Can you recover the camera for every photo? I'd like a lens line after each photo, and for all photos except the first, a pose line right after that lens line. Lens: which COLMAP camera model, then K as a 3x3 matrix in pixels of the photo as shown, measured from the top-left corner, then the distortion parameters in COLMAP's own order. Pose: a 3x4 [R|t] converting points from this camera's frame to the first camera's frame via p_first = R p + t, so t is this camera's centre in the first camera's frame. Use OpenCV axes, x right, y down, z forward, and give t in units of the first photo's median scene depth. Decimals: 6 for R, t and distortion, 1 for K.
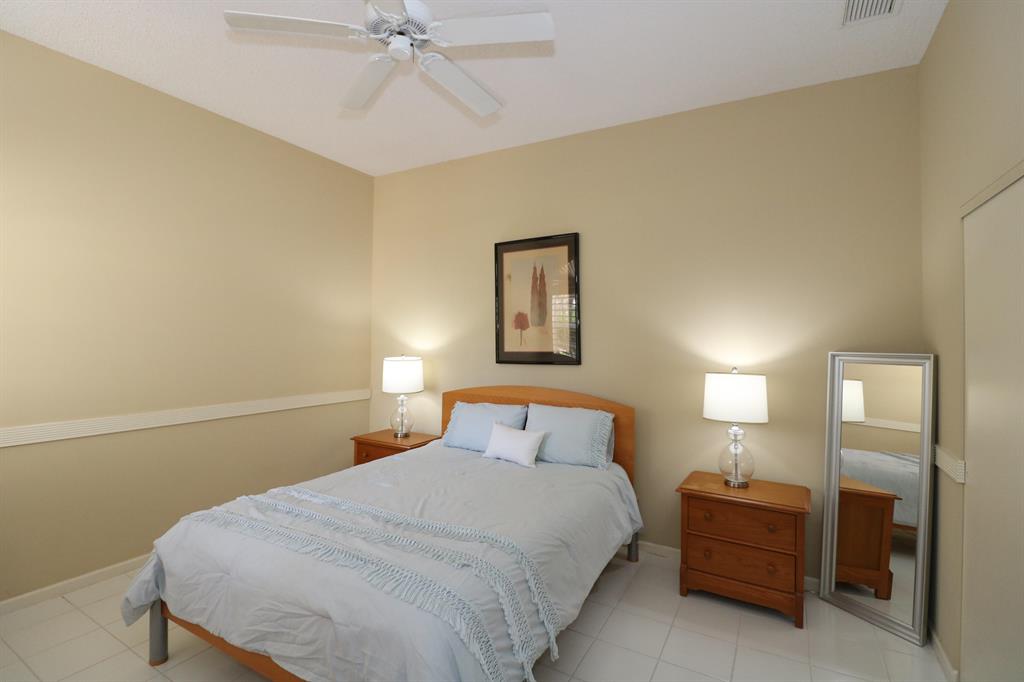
lens RADIAL K [[474.3, 0, 508.3], [0, 474.3, 341.9], [0, 0, 1]] dist [-0.003719, -0.010621]
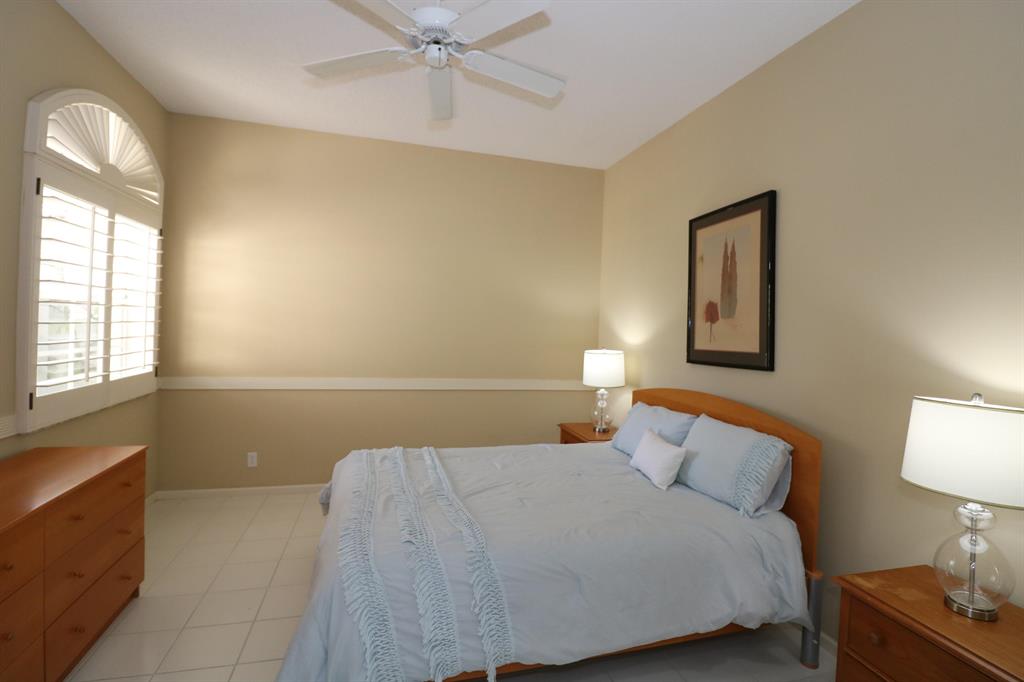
lens RADIAL K [[474.3, 0, 507.6], [0, 474.3, 337.4], [0, 0, 1]] dist [-0.003719, -0.010621]
pose [[0.704662, 0.030878, -0.708871, 0.362780], [-0.031950, 0.999420, 0.011773, 0.000543], [0.708823, 0.014353, 0.705240, 0.188858]]
